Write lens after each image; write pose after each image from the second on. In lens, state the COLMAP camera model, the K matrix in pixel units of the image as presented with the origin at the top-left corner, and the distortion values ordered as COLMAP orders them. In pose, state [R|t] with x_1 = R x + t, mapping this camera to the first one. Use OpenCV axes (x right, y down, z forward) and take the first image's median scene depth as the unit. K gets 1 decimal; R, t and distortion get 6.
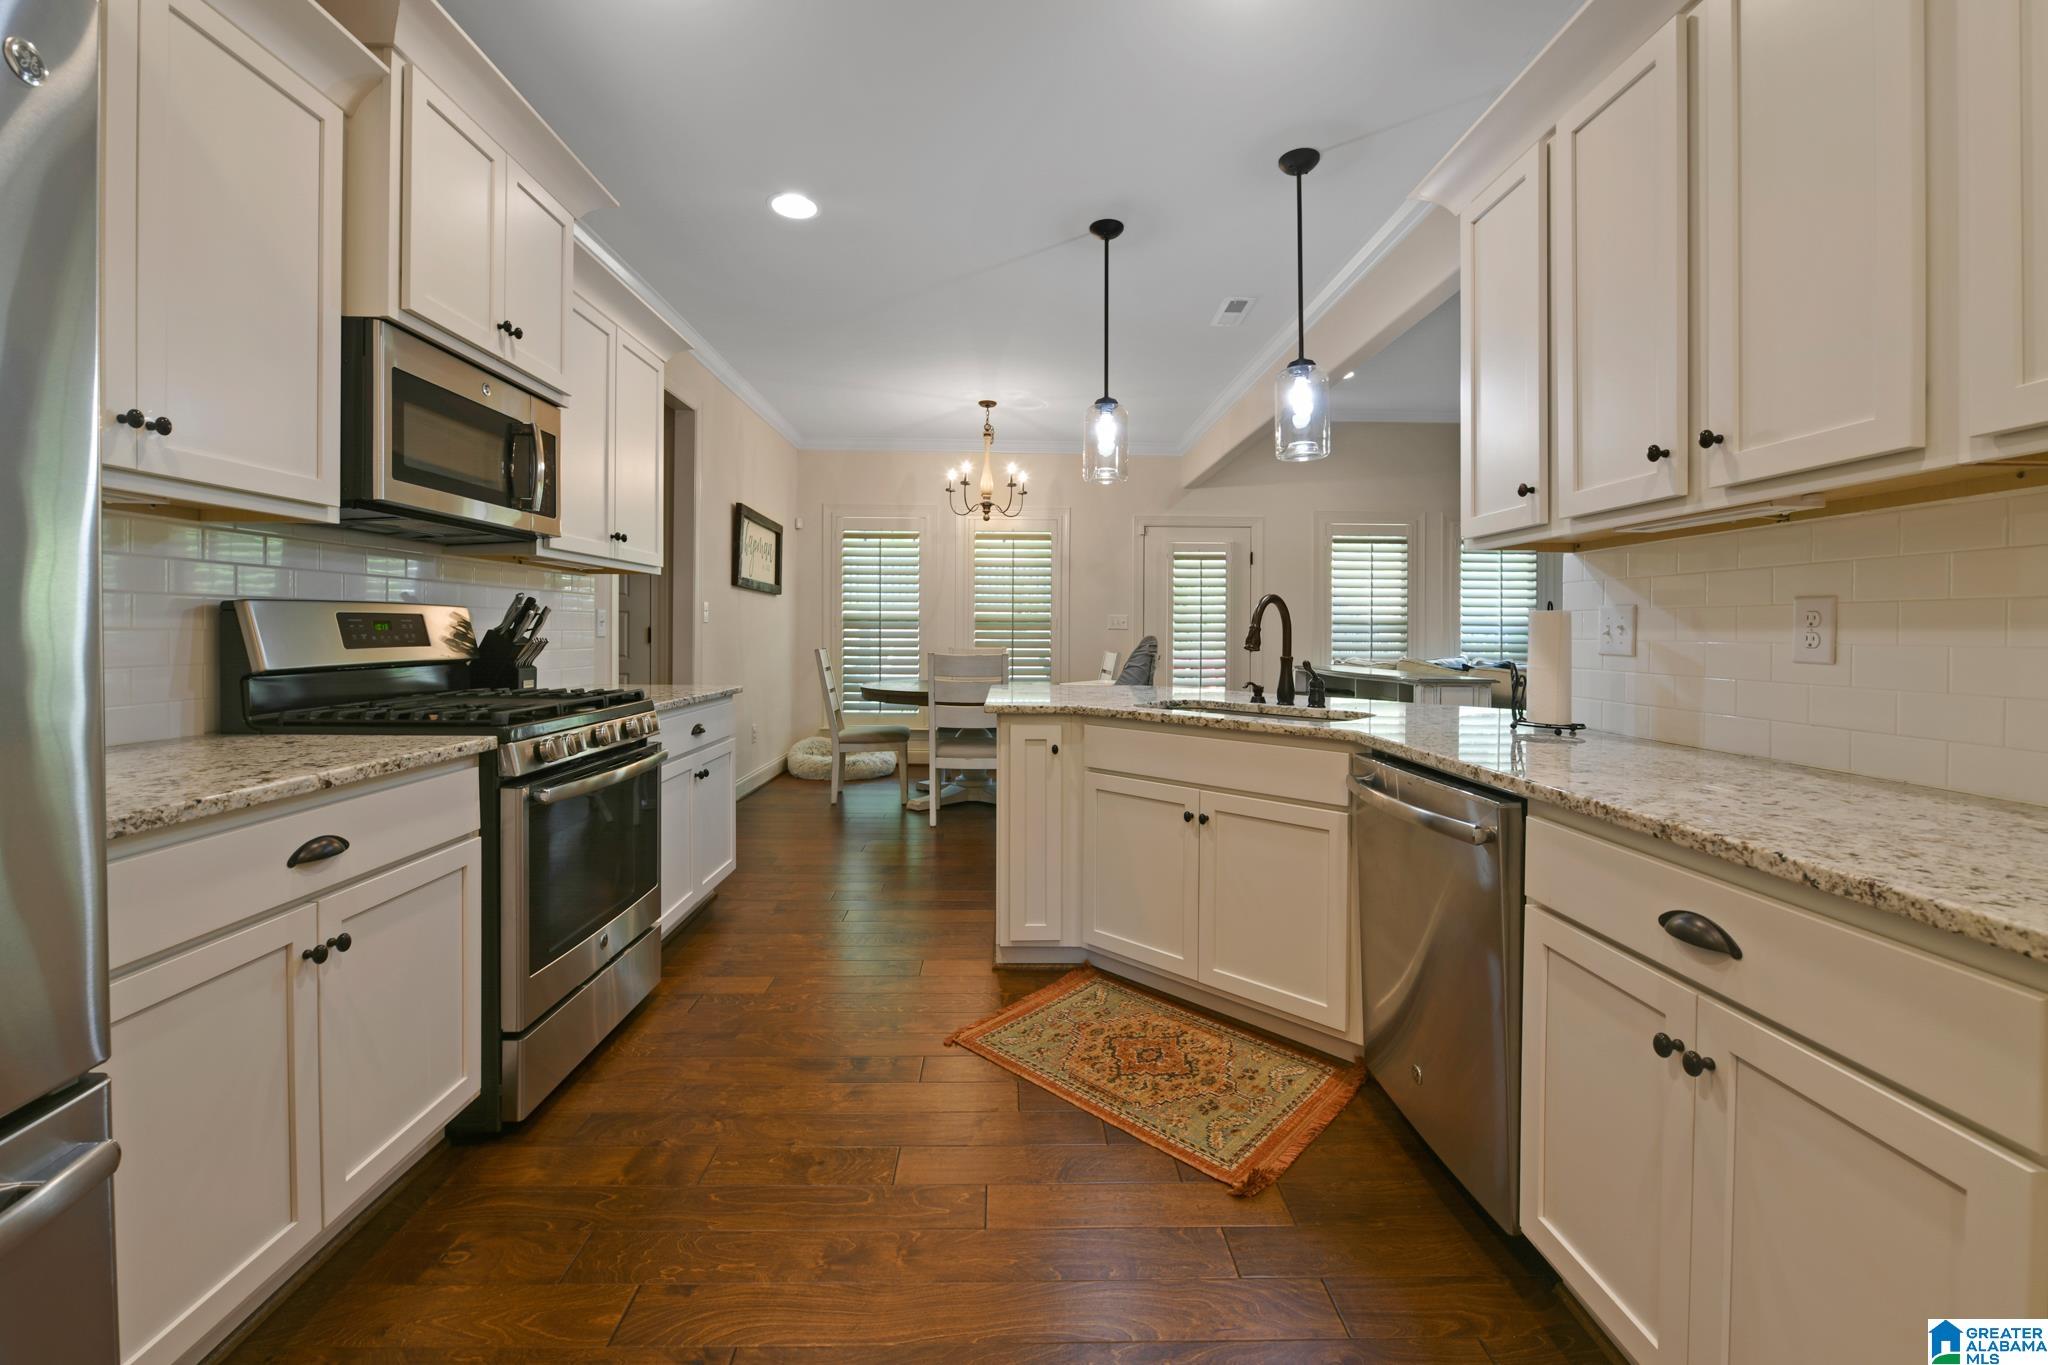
lens RADIAL K [[828.9, 0, 1024.6], [0, 828.9, 638.1], [0, 0, 1]] dist [-0.001416, 0.000030]
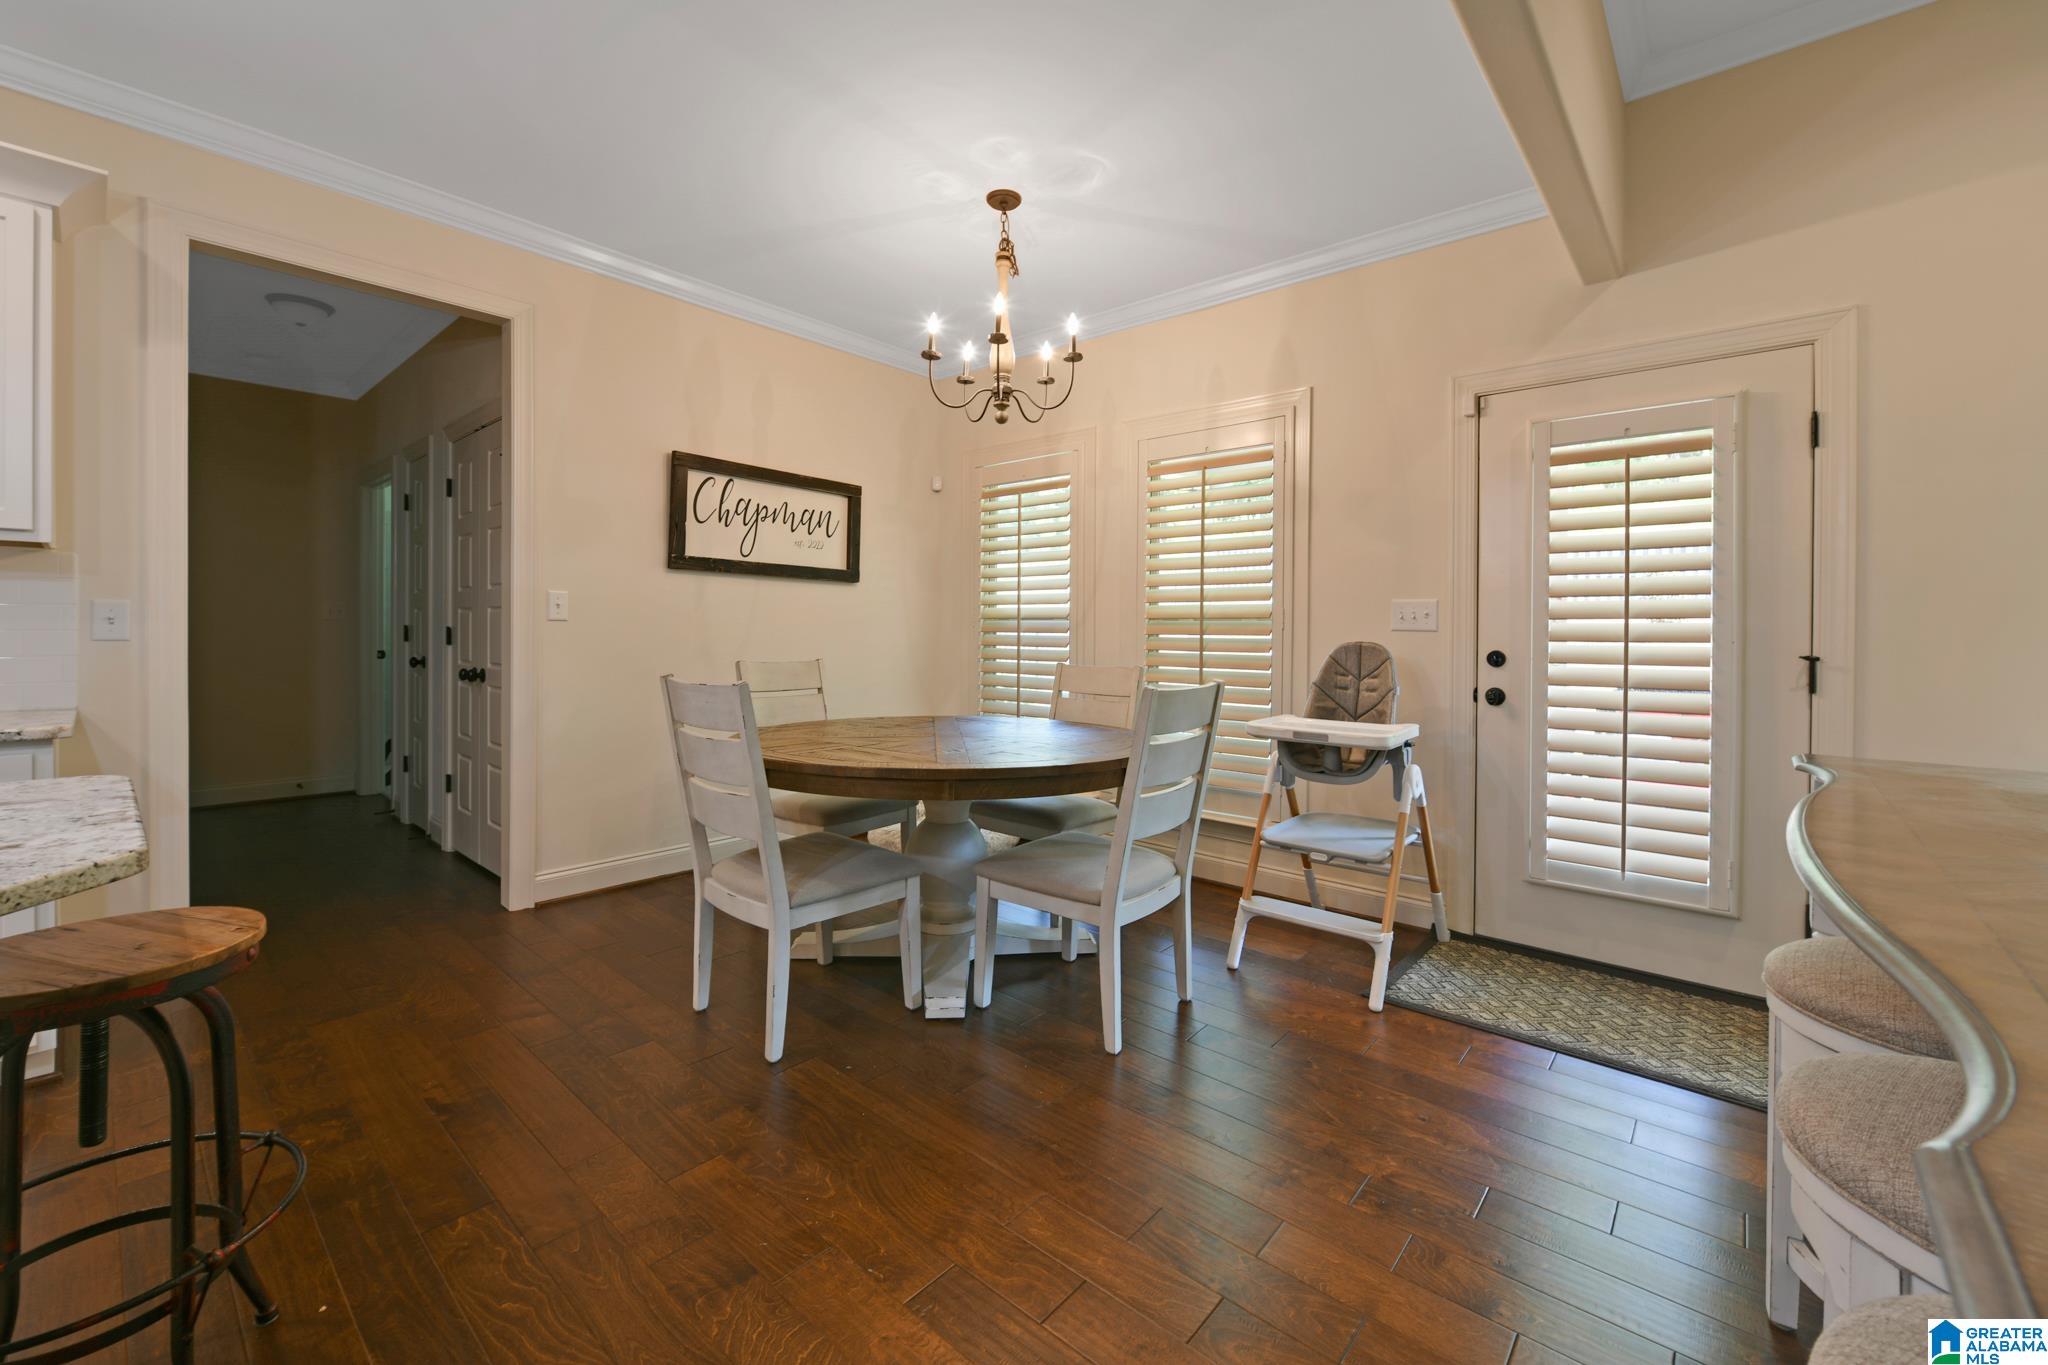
lens RADIAL K [[828.9, 0, 1024.6], [0, 828.9, 638.1], [0, 0, 1]] dist [-0.001416, 0.000030]
pose [[0.739914, 0.007313, -0.672662, 0.275104], [-0.009811, 0.999952, 0.000080, -0.006474], [0.672630, 0.006540, 0.739950, 0.545842]]
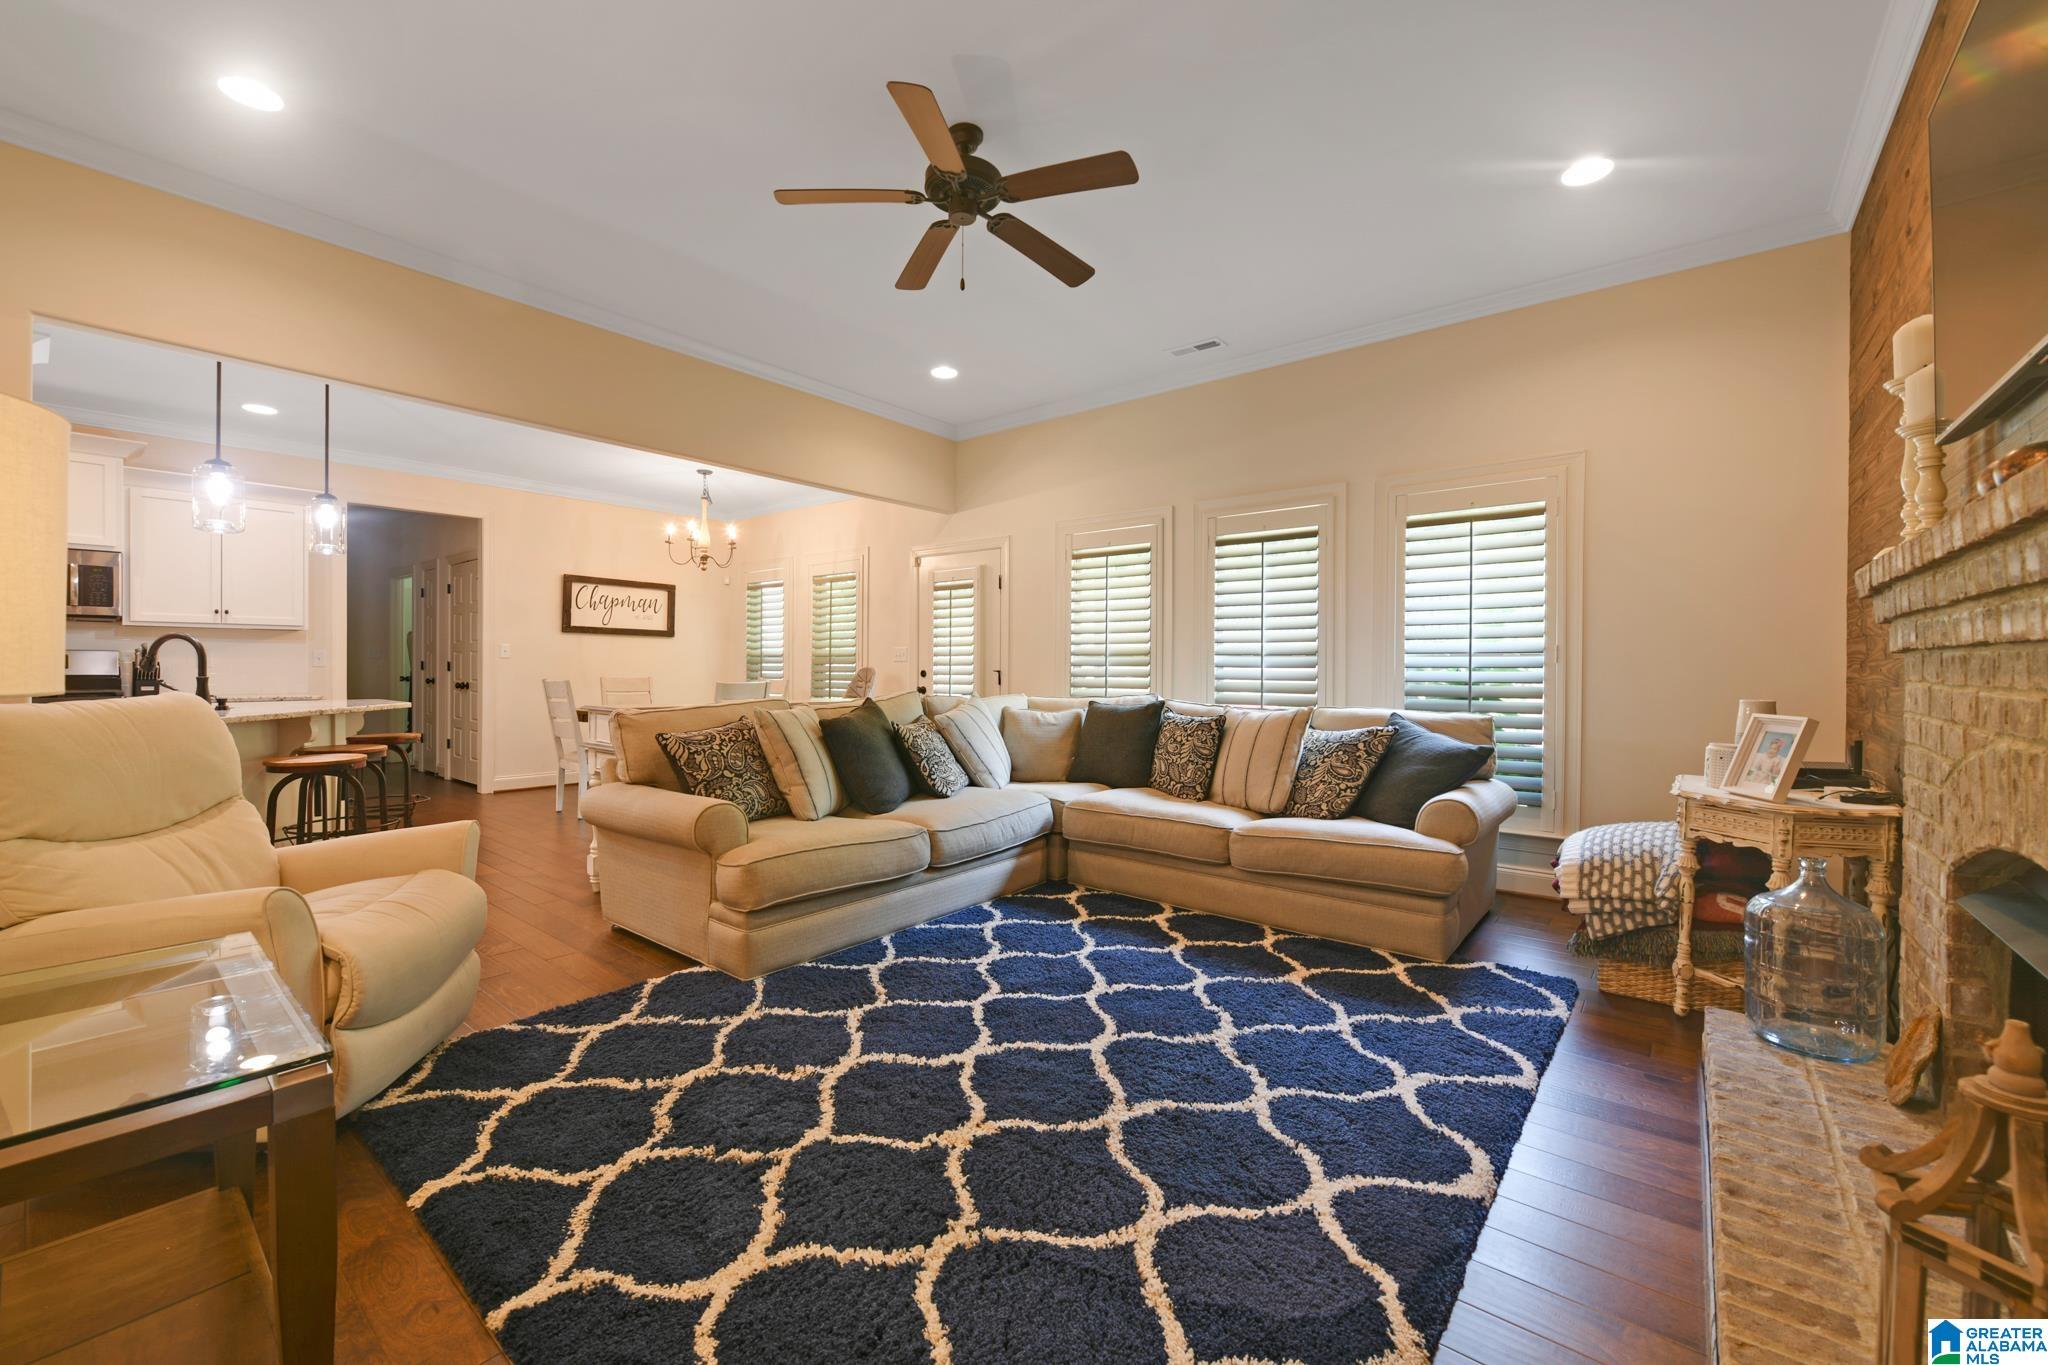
lens RADIAL K [[818.1, 0, 1023.6], [0, 818.1, 666.5], [0, 0, 1]] dist [0.001308, 0.000067]
pose [[0.761058, -0.000388, -0.648684, 0.919980], [-0.005282, 0.999963, -0.006796, -0.000217], [0.648662, 0.008598, 0.761028, 0.358301]]
